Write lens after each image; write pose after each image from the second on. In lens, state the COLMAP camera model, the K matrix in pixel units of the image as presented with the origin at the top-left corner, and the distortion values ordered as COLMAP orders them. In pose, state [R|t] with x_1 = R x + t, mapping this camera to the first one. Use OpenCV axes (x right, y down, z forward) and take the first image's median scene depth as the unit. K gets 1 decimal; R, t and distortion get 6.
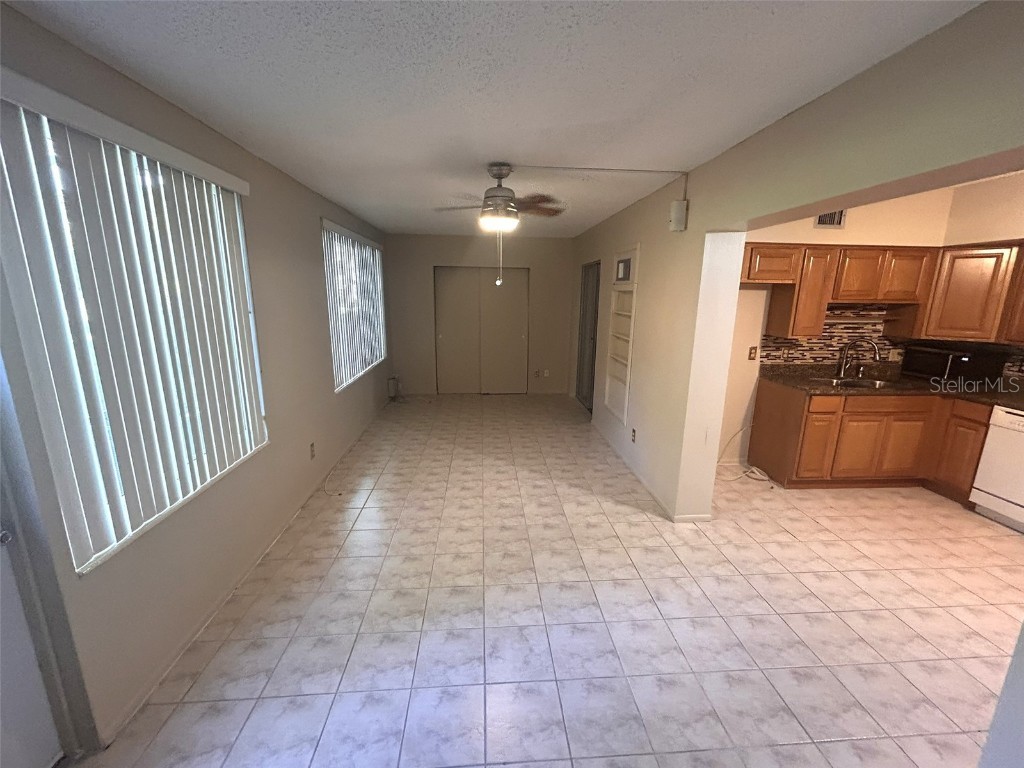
lens RADIAL K [[413.5, 0, 512.0], [0, 413.5, 381.7], [0, 0, 1]] dist [0.000299, -0.000499]
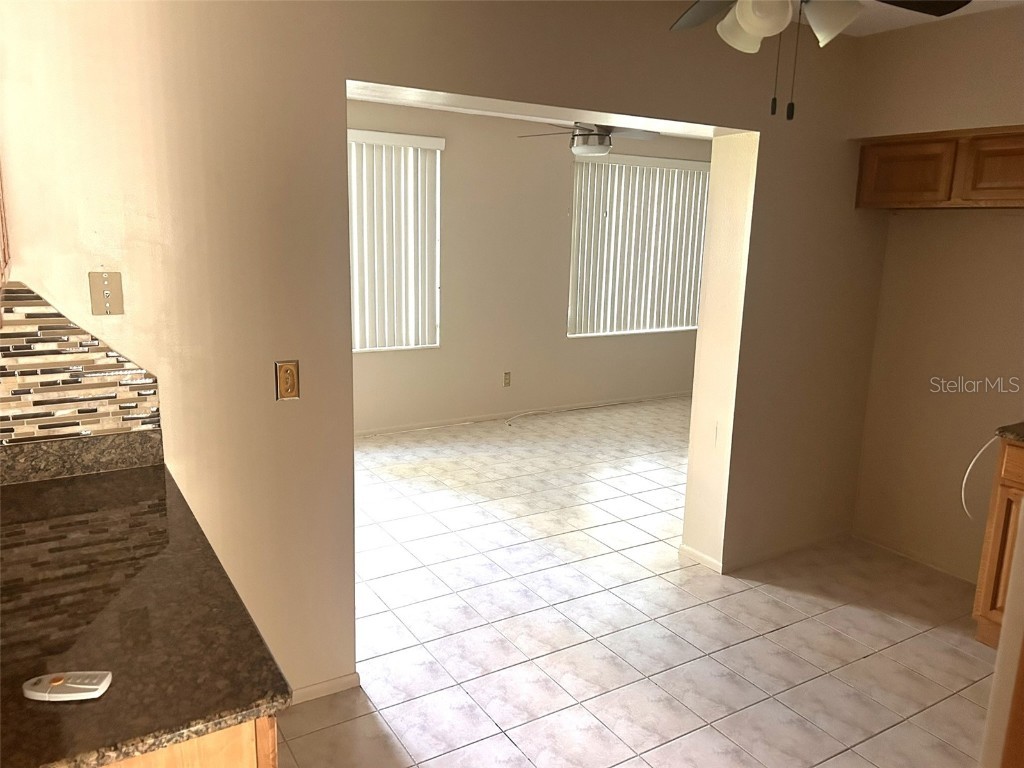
lens RADIAL K [[764.4, 0, 536.5], [0, 764.4, 380.8], [0, 0, 1]] dist [0.062987, -0.059764]
pose [[0.490133, 0.174909, -0.853919, 1.506946], [-0.209742, 0.974542, 0.079228, 0.004289], [0.846037, 0.140270, 0.514340, 0.089213]]
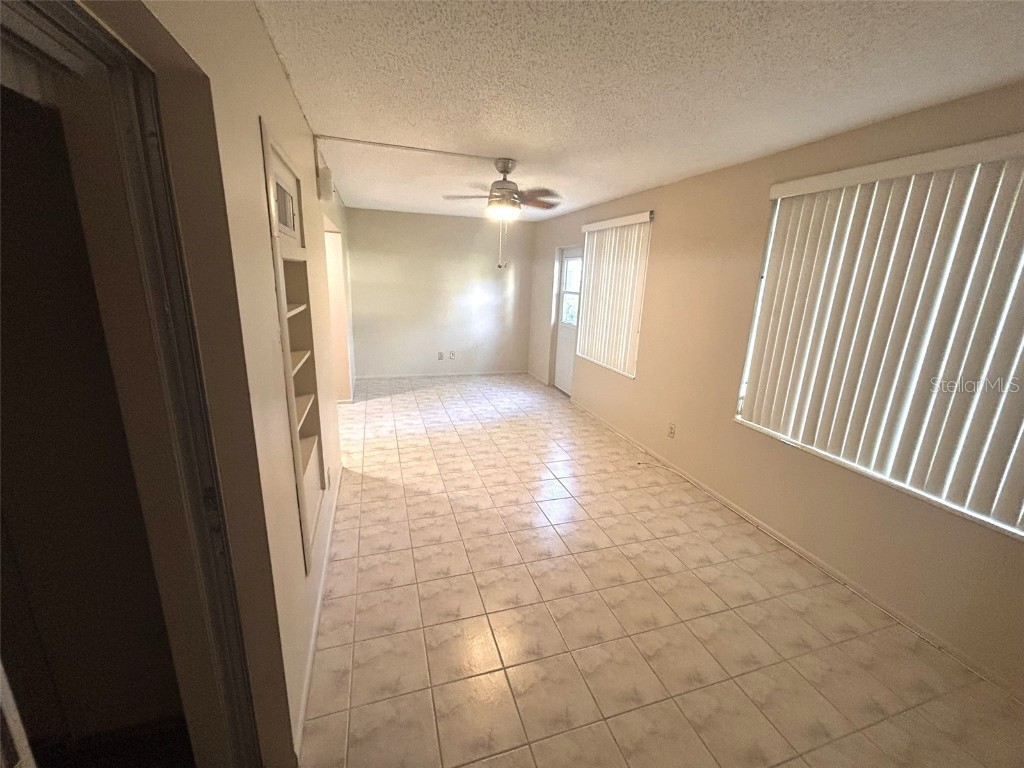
lens RADIAL K [[413.5, 0, 512.5], [0, 413.5, 388.6], [0, 0, 1]] dist [0.000299, -0.000499]
pose [[-0.970175, 0.016442, -0.241846, 0.231570], [-0.098513, 0.884848, 0.455346, -0.479324], [0.221484, 0.465590, -0.856838, 2.235106]]
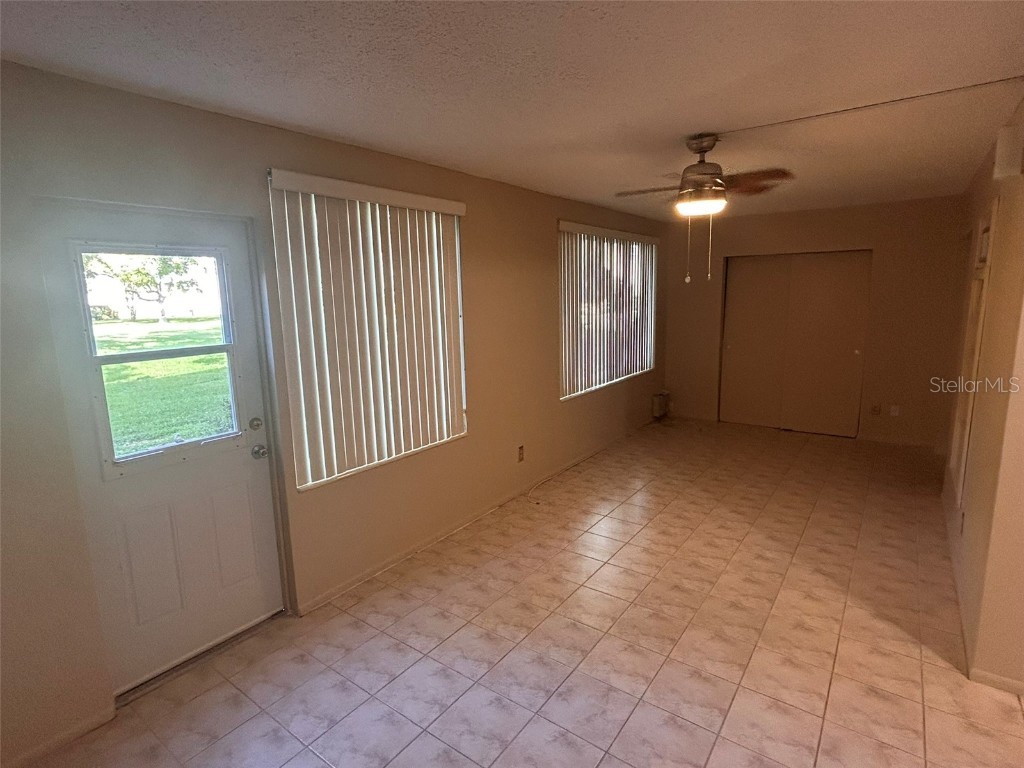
lens RADIAL K [[527.5, 0, 515.9], [0, 527.5, 376.0], [0, 0, 1]] dist [-0.002745, 0.001629]
pose [[0.760964, 0.071543, -0.644837, 0.396654], [-0.105583, 0.994308, -0.014281, -0.000663], [0.640145, 0.078951, 0.764187, 0.004763]]
